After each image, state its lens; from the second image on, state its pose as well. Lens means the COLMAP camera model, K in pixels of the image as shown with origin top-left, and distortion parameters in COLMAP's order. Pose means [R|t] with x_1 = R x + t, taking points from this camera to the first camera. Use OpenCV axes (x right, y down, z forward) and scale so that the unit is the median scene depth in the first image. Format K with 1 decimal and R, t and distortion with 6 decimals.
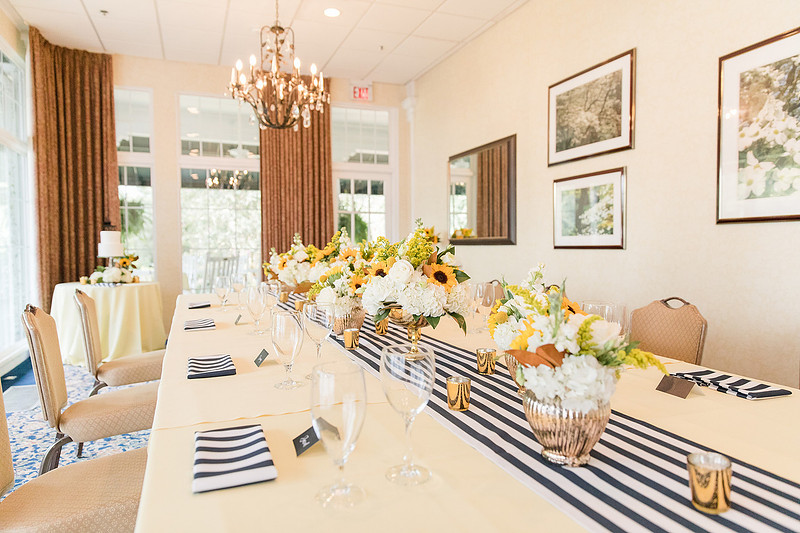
lens RADIAL K [[491.4, 0, 379.5], [0, 491.4, 271.0], [0, 0, 1]] dist [0.003468, 0.002907]
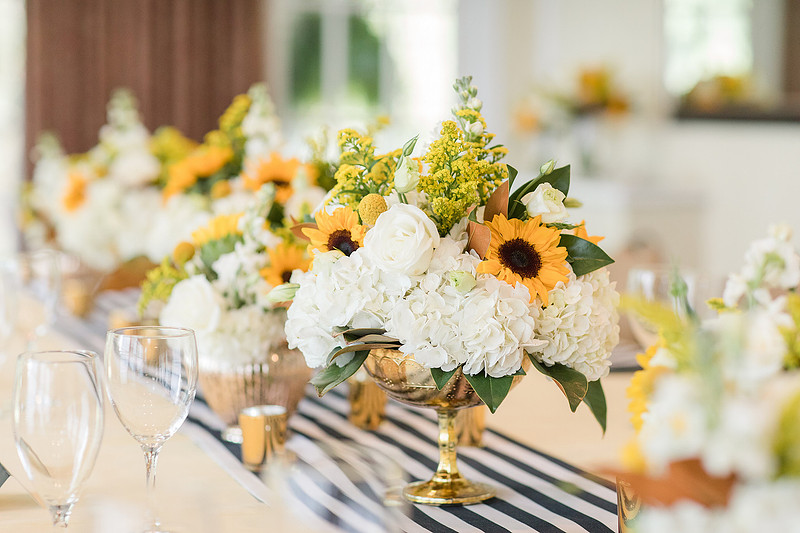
lens RADIAL K [[1965.6, 0, 400.0], [0, 1965.6, 266.5], [0, 0, 1]] dist [-0.009543, -0.008110]
pose [[0.998371, 0.017726, -0.054234, 0.070287], [-0.015526, 0.999050, 0.040721, -0.021119], [0.054904, -0.039813, 0.997698, -0.203633]]
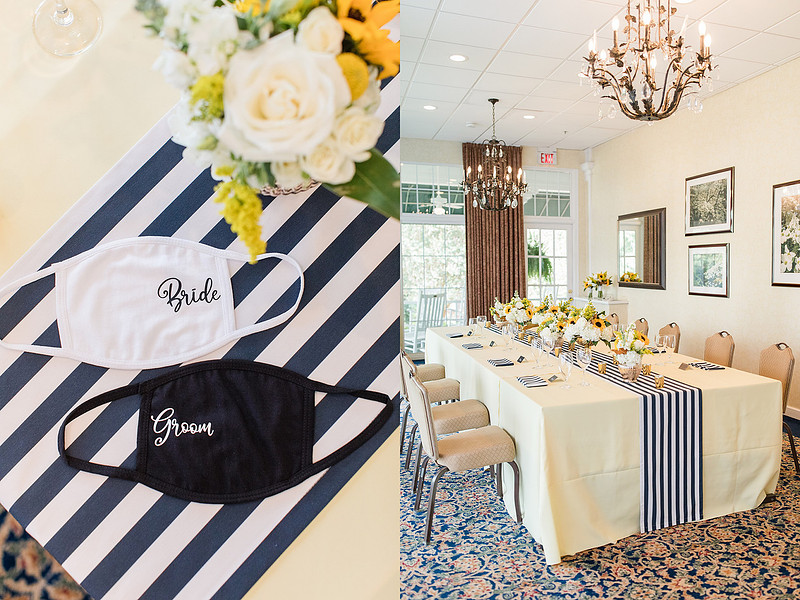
lens RADIAL K [[1135.0, 0, 400.0], [0, 1135.0, 300.0], [0, 0, 1]] dist [-0.158684, 0.068198]
pose [[0.993864, -0.002745, -0.110571, -0.134847], [0.008194, 0.998772, 0.048856, -0.229151], [0.110301, -0.049462, 0.992667, -2.716934]]
